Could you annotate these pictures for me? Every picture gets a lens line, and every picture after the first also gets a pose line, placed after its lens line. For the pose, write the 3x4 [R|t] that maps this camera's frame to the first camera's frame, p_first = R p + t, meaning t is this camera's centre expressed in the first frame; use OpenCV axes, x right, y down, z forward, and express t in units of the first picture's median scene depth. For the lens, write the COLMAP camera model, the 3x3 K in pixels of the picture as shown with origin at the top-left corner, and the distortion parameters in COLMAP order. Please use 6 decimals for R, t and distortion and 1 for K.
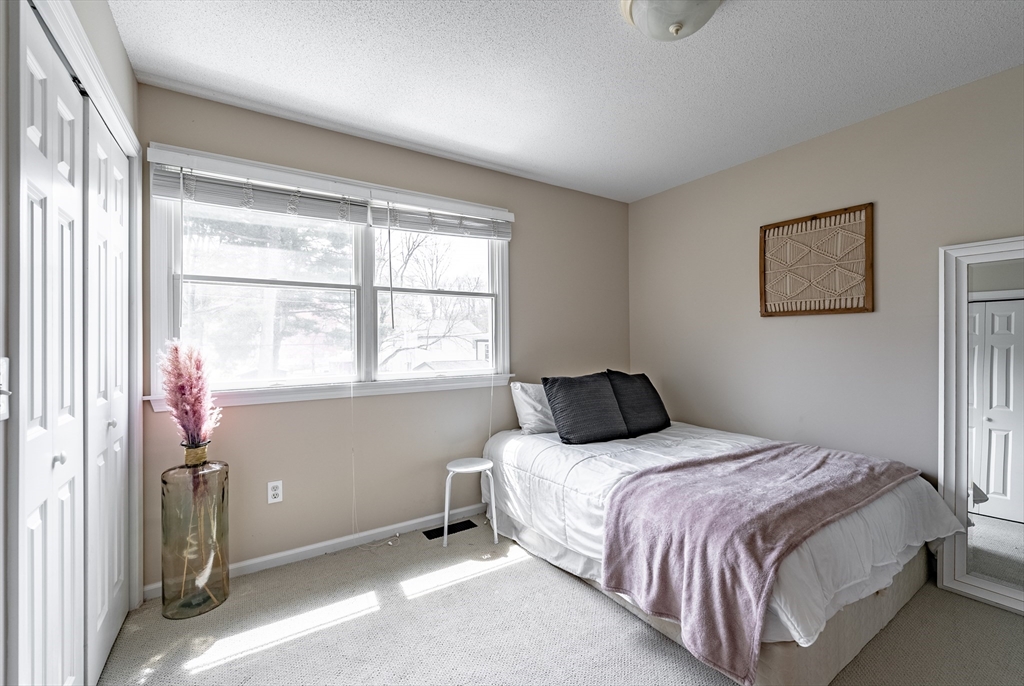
lens RADIAL K [[419.4, 0, 515.8], [0, 419.4, 341.4], [0, 0, 1]] dist [0.000387, -0.000455]
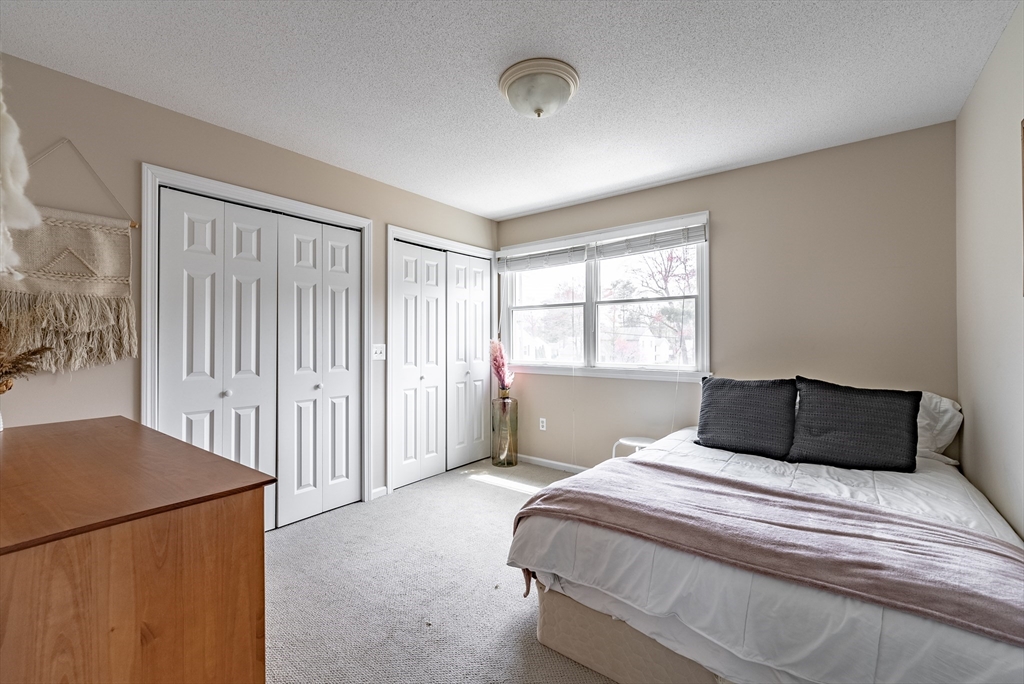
lens RADIAL K [[419.4, 0, 515.8], [0, 419.4, 340.4], [0, 0, 1]] dist [0.000387, -0.000455]
pose [[0.334259, 0.008556, -0.942443, 1.060639], [-0.000263, 0.999960, 0.008984, -0.012061], [0.942481, -0.002755, 0.334247, 0.299774]]
